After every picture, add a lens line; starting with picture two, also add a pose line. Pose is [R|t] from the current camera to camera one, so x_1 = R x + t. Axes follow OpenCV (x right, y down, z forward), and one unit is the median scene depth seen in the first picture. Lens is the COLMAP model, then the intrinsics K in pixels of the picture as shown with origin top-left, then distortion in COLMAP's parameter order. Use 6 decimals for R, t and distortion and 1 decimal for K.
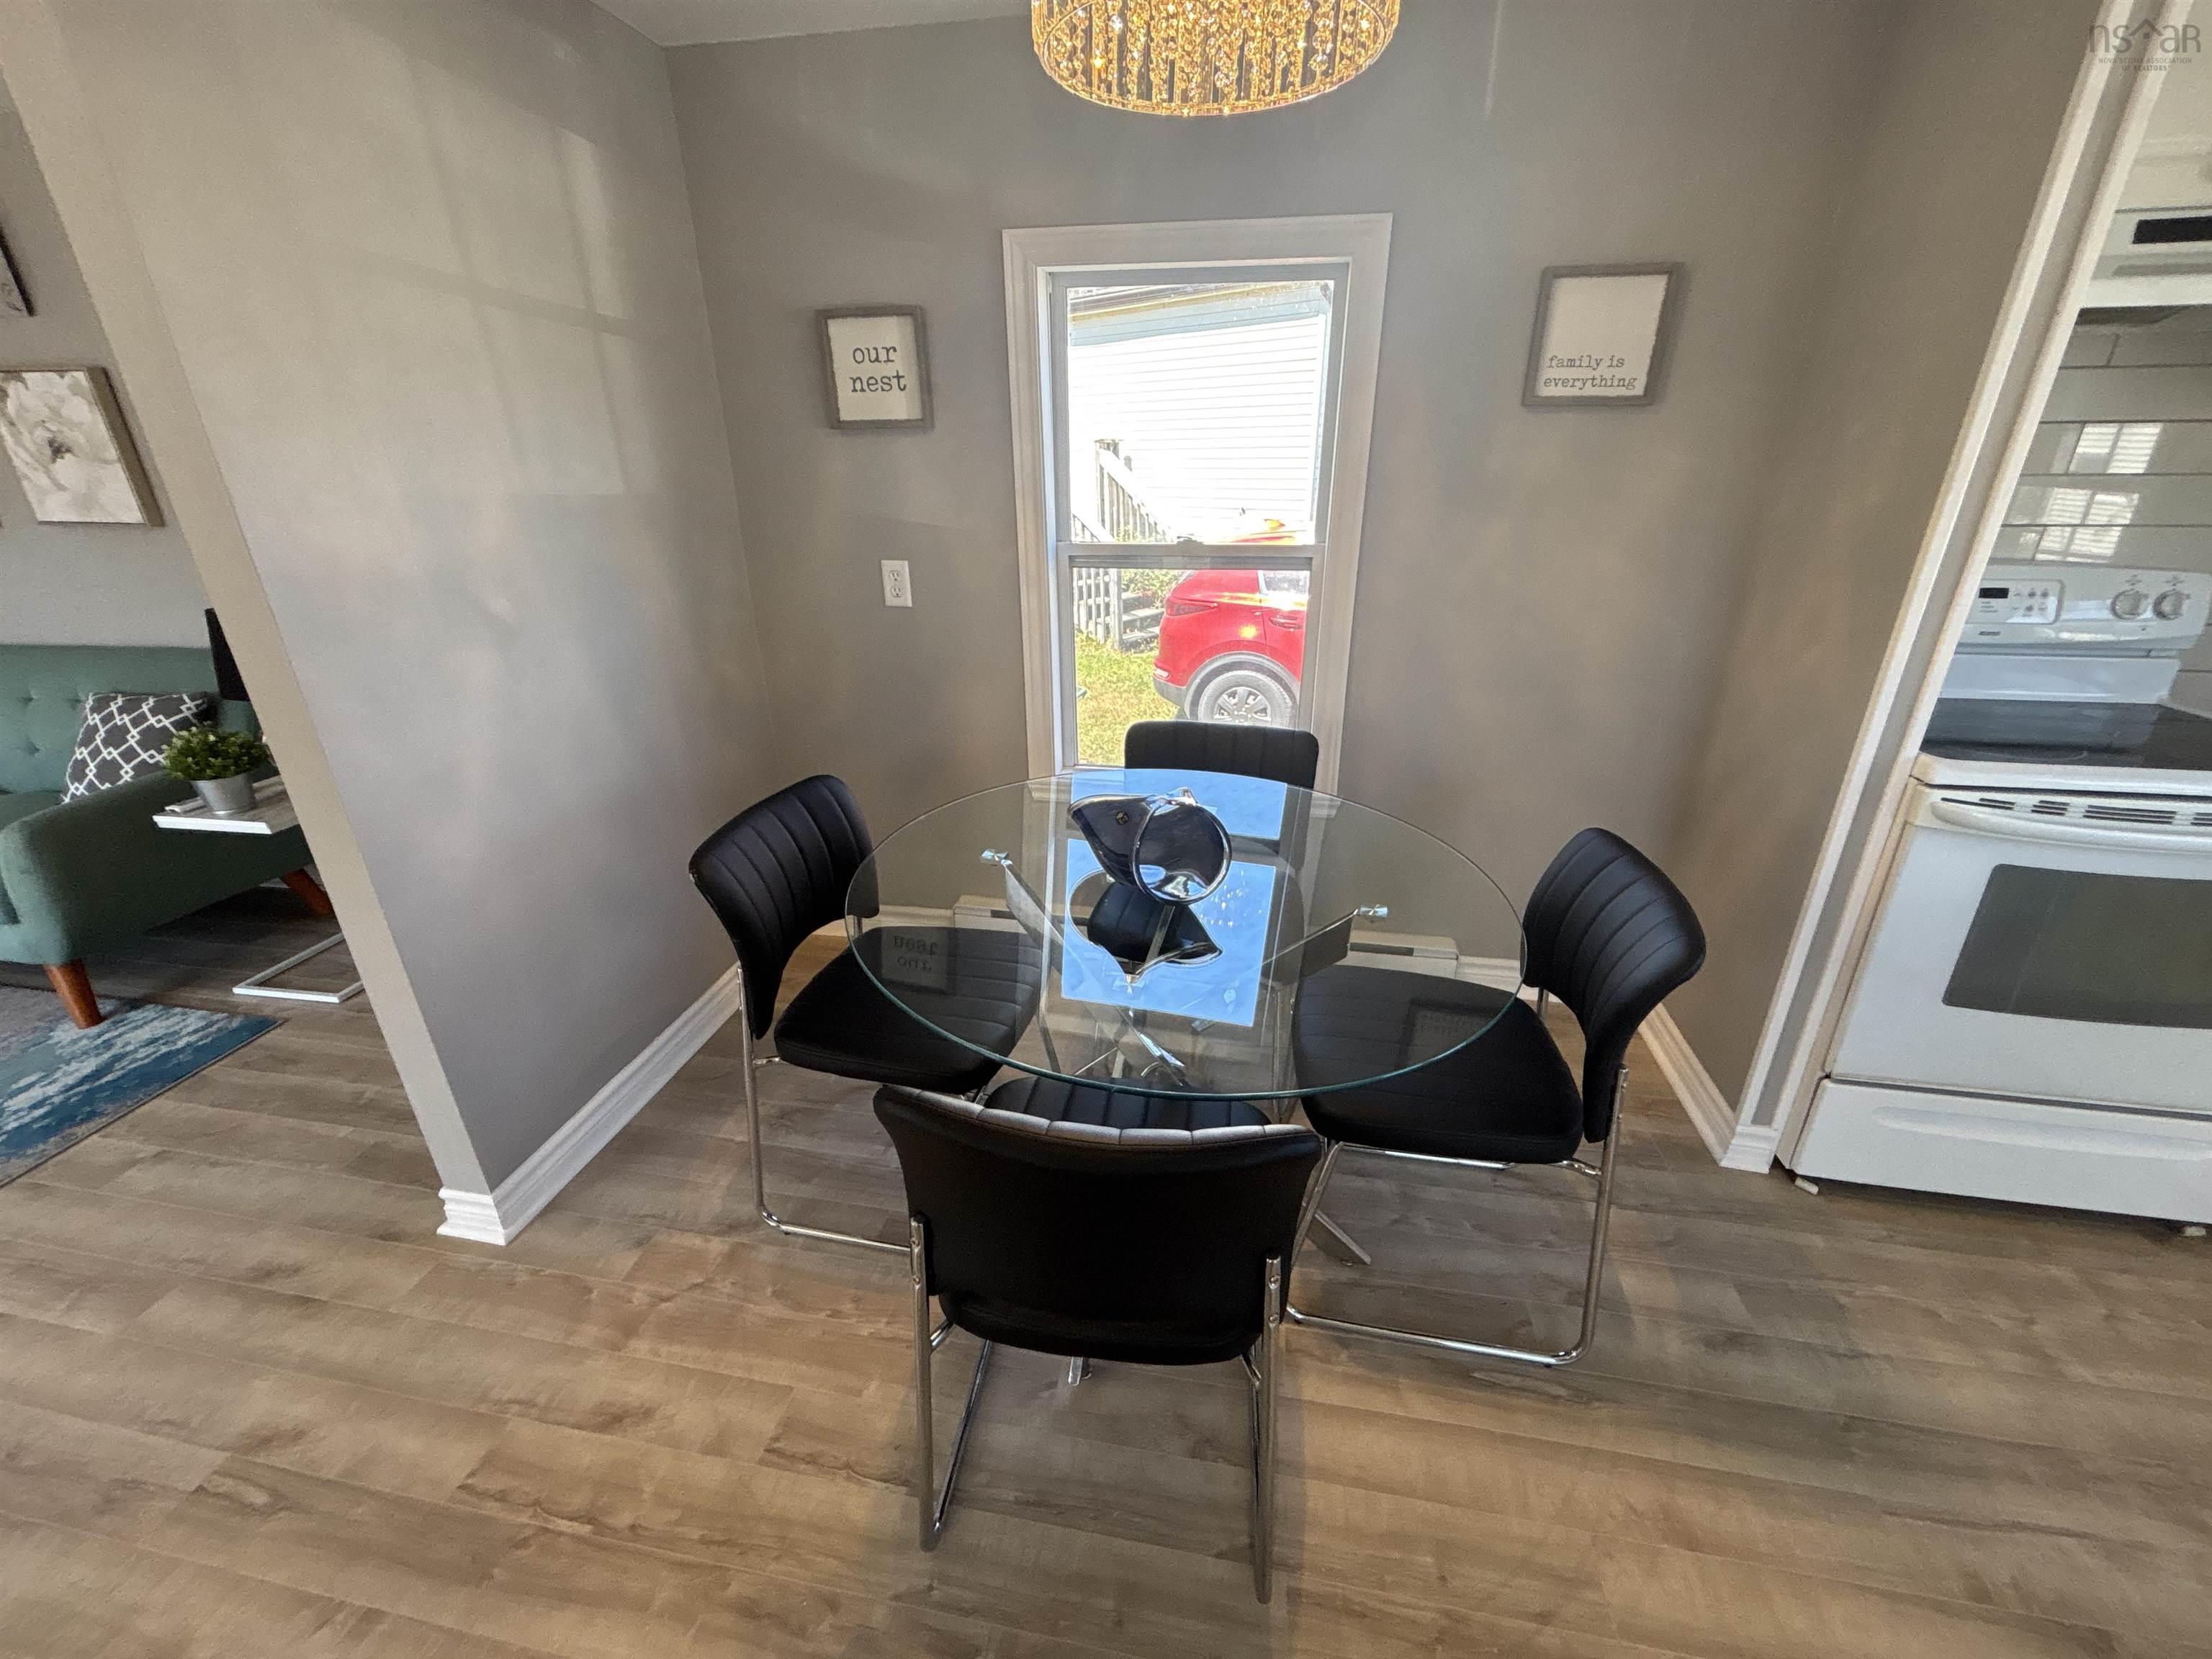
lens RADIAL K [[894.1, 0, 1110.1], [0, 894.1, 825.3], [0, 0, 1]] dist [-0.000729, 0.000479]
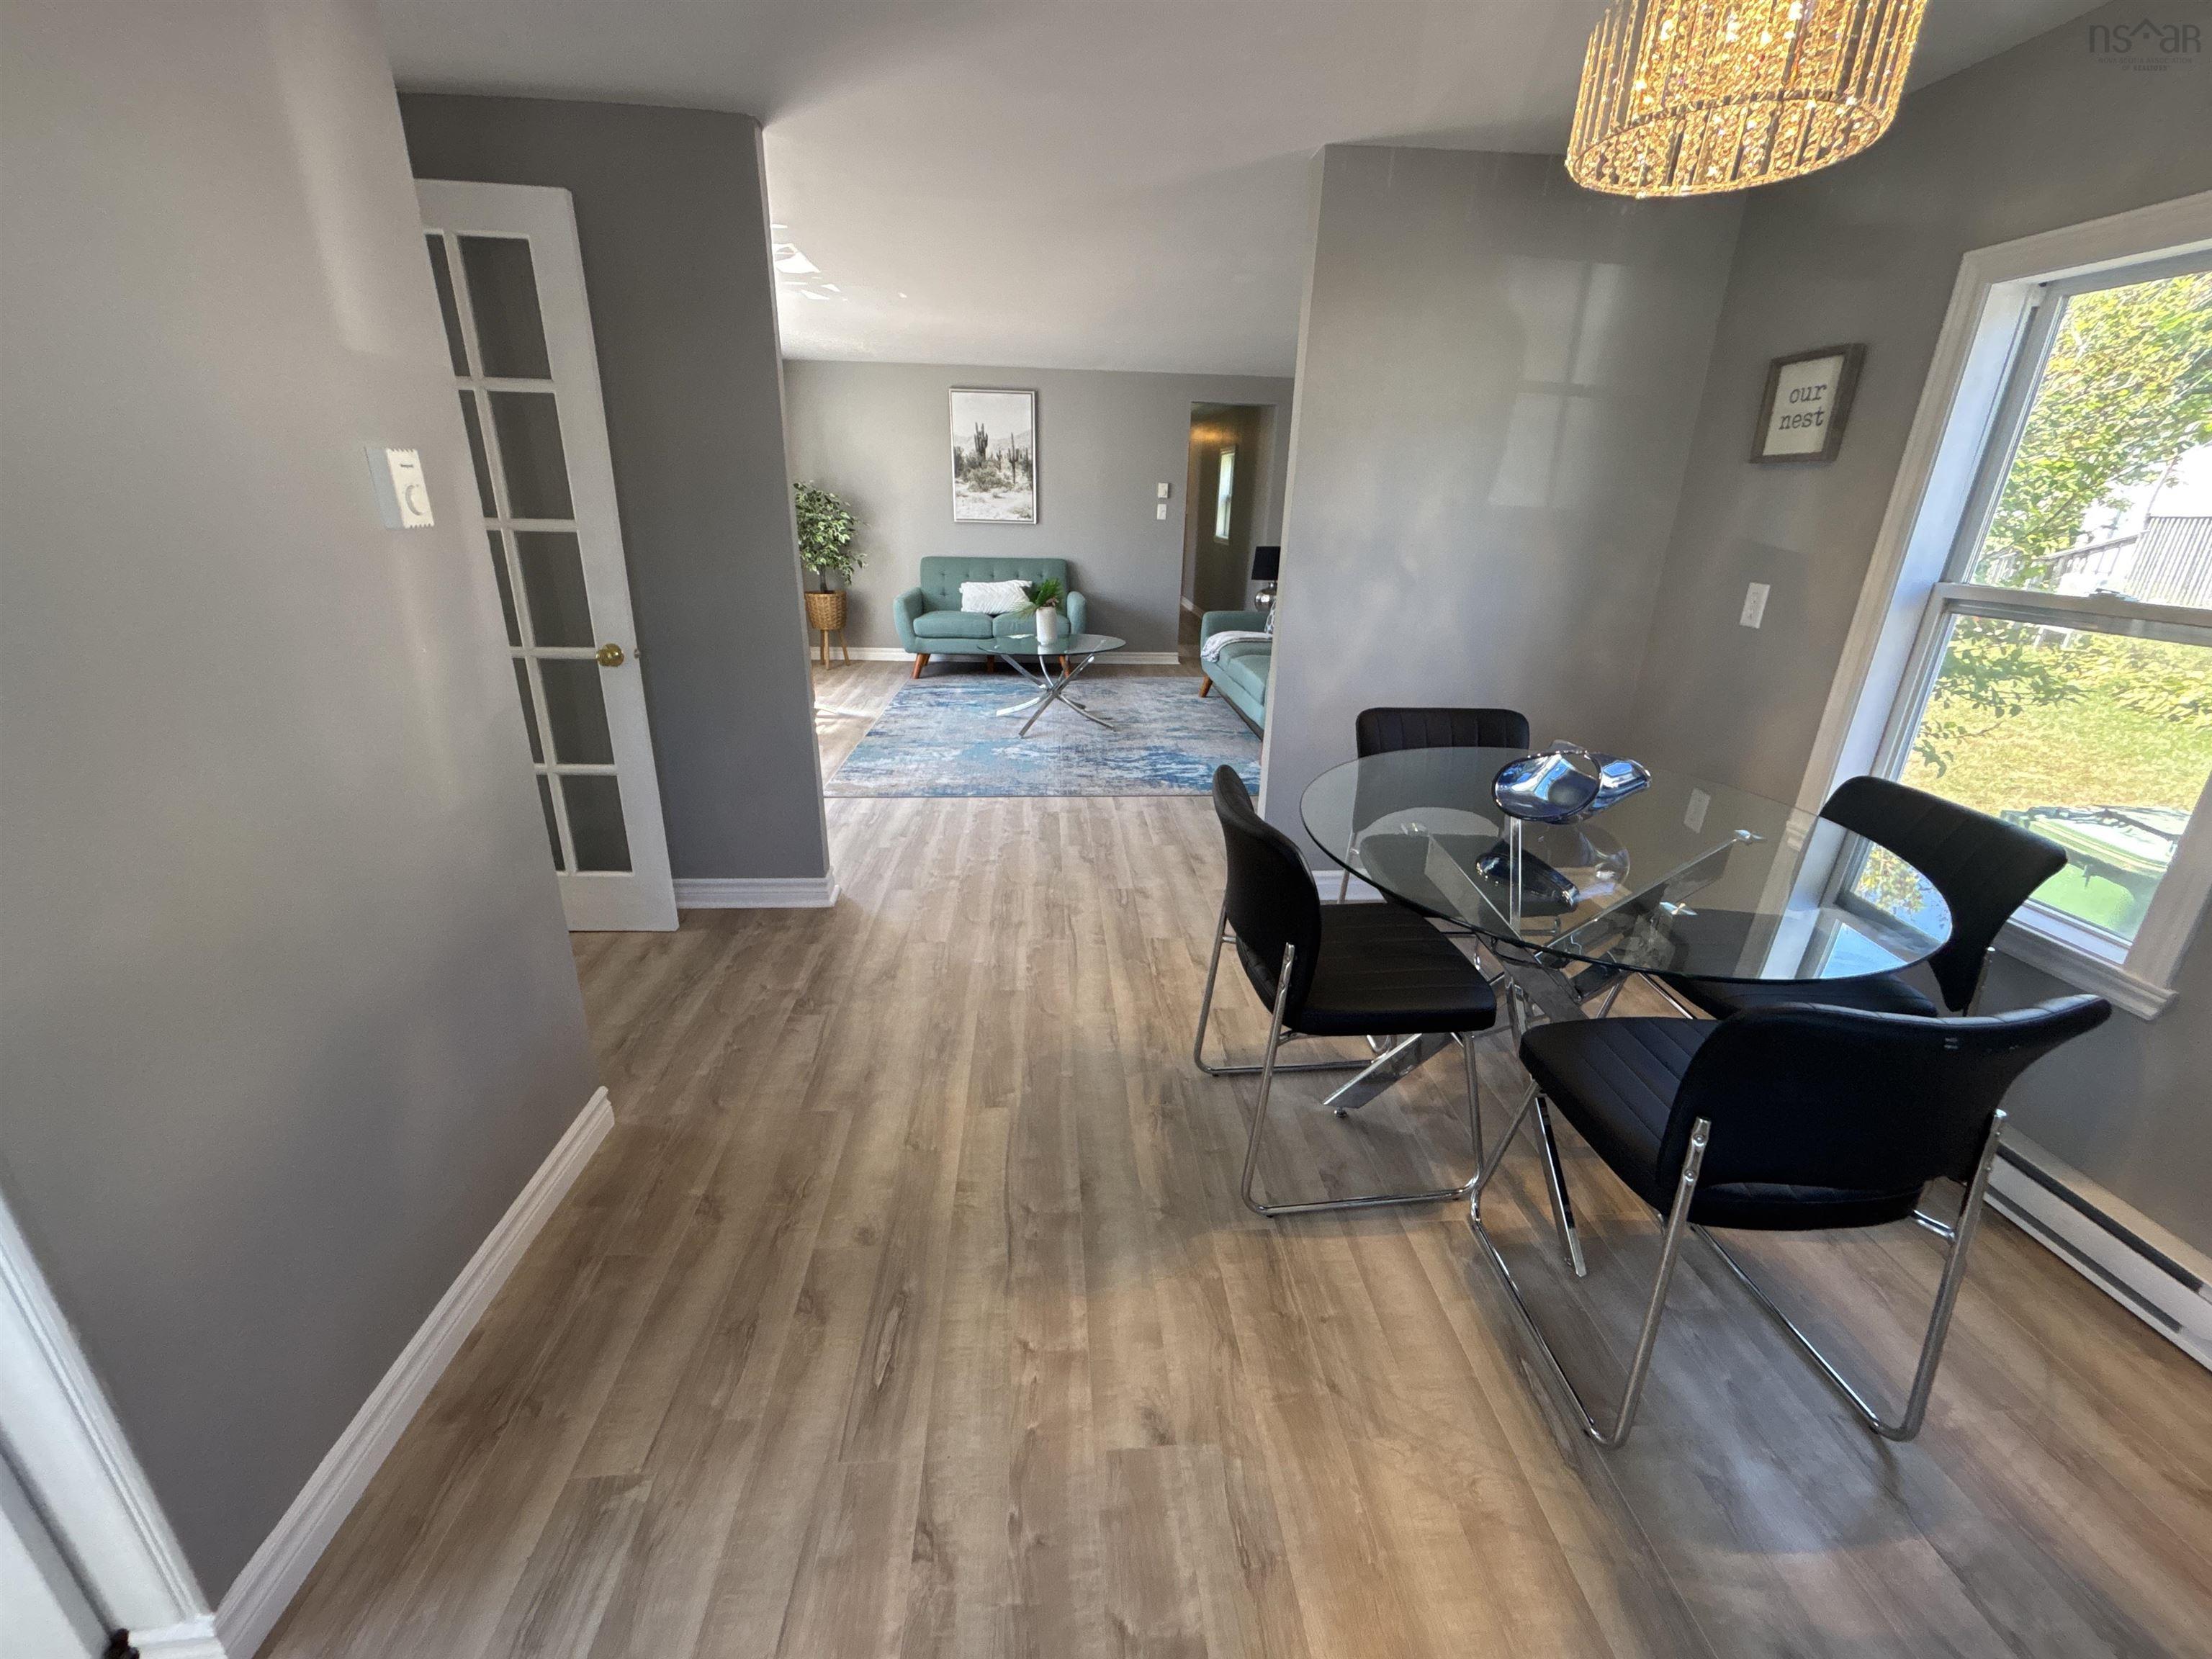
lens RADIAL K [[894.1, 0, 1119.7], [0, 894.1, 830.6], [0, 0, 1]] dist [-0.000729, 0.000479]
pose [[0.258727, 0.354606, -0.898507, 0.843953], [-0.399313, 0.886242, 0.234783, 0.022312], [0.879551, 0.298041, 0.370894, 0.036446]]
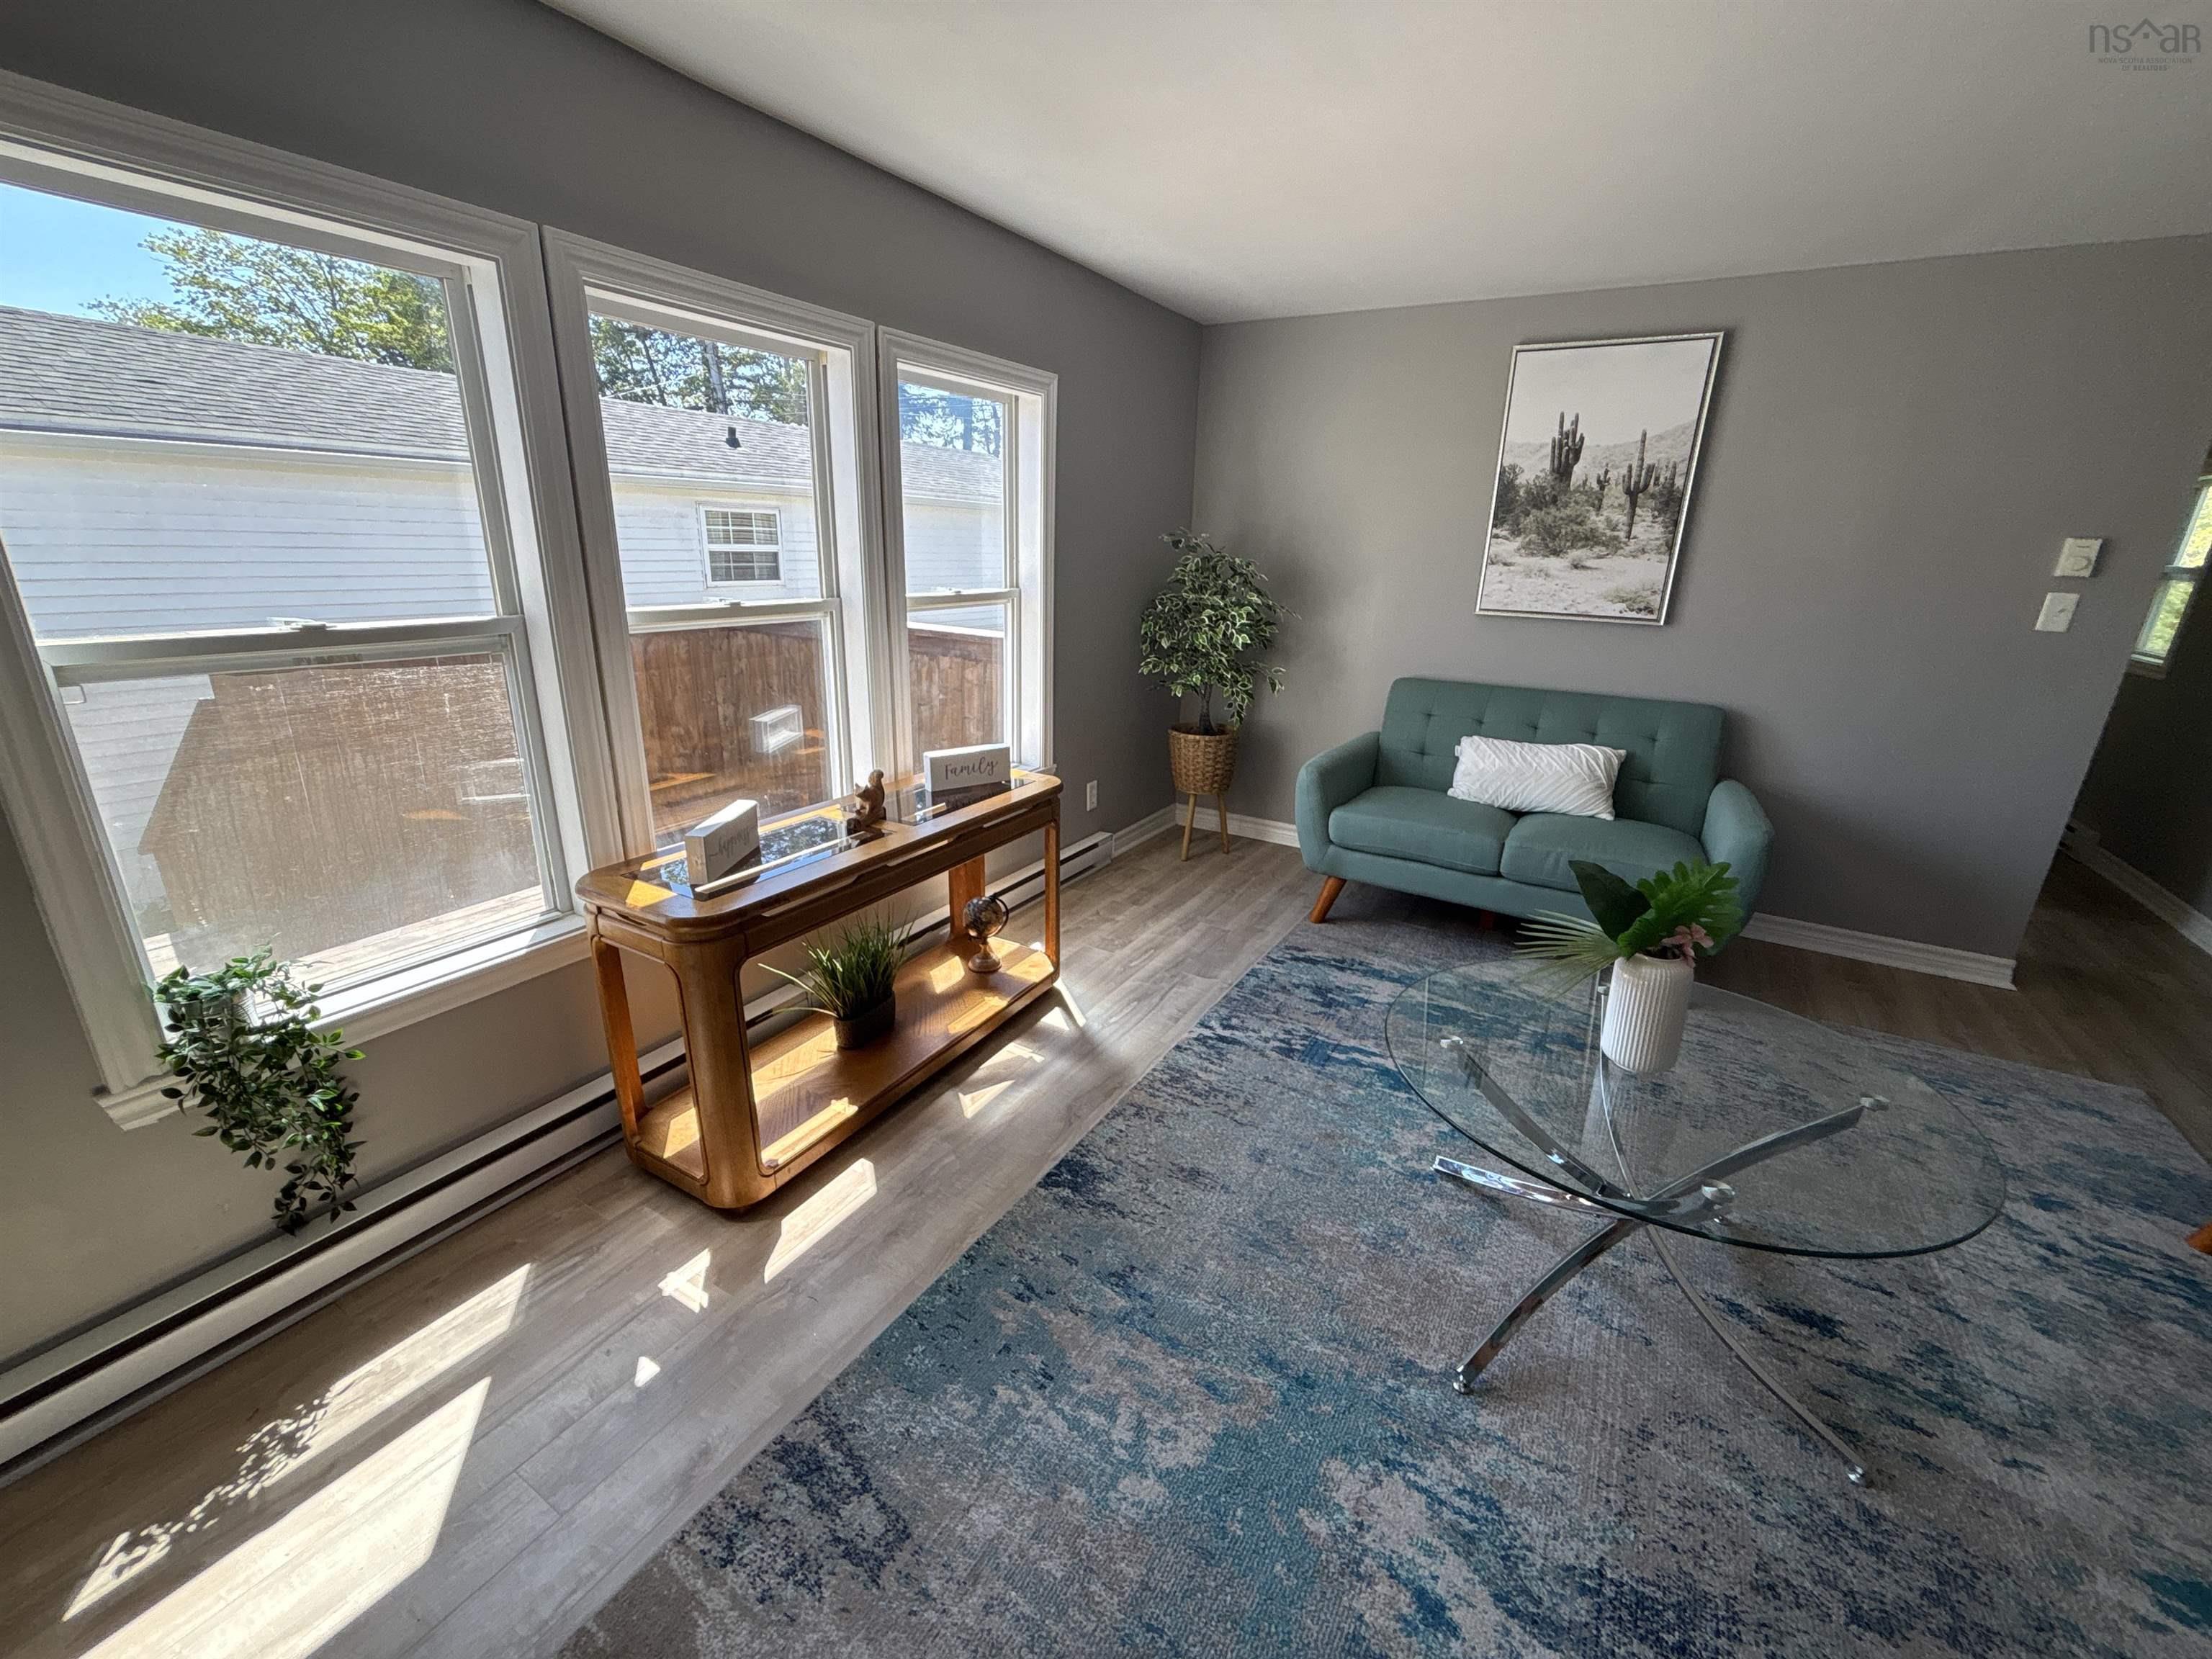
lens RADIAL K [[894.1, 0, 1089.5], [0, 894.1, 839.7], [0, 0, 1]] dist [-0.000729, 0.000479]
pose [[-0.362389, 0.299063, -0.882743, -0.996131], [-0.377219, 0.819021, 0.432333, -0.084029], [0.852280, 0.489660, -0.183992, 0.308678]]
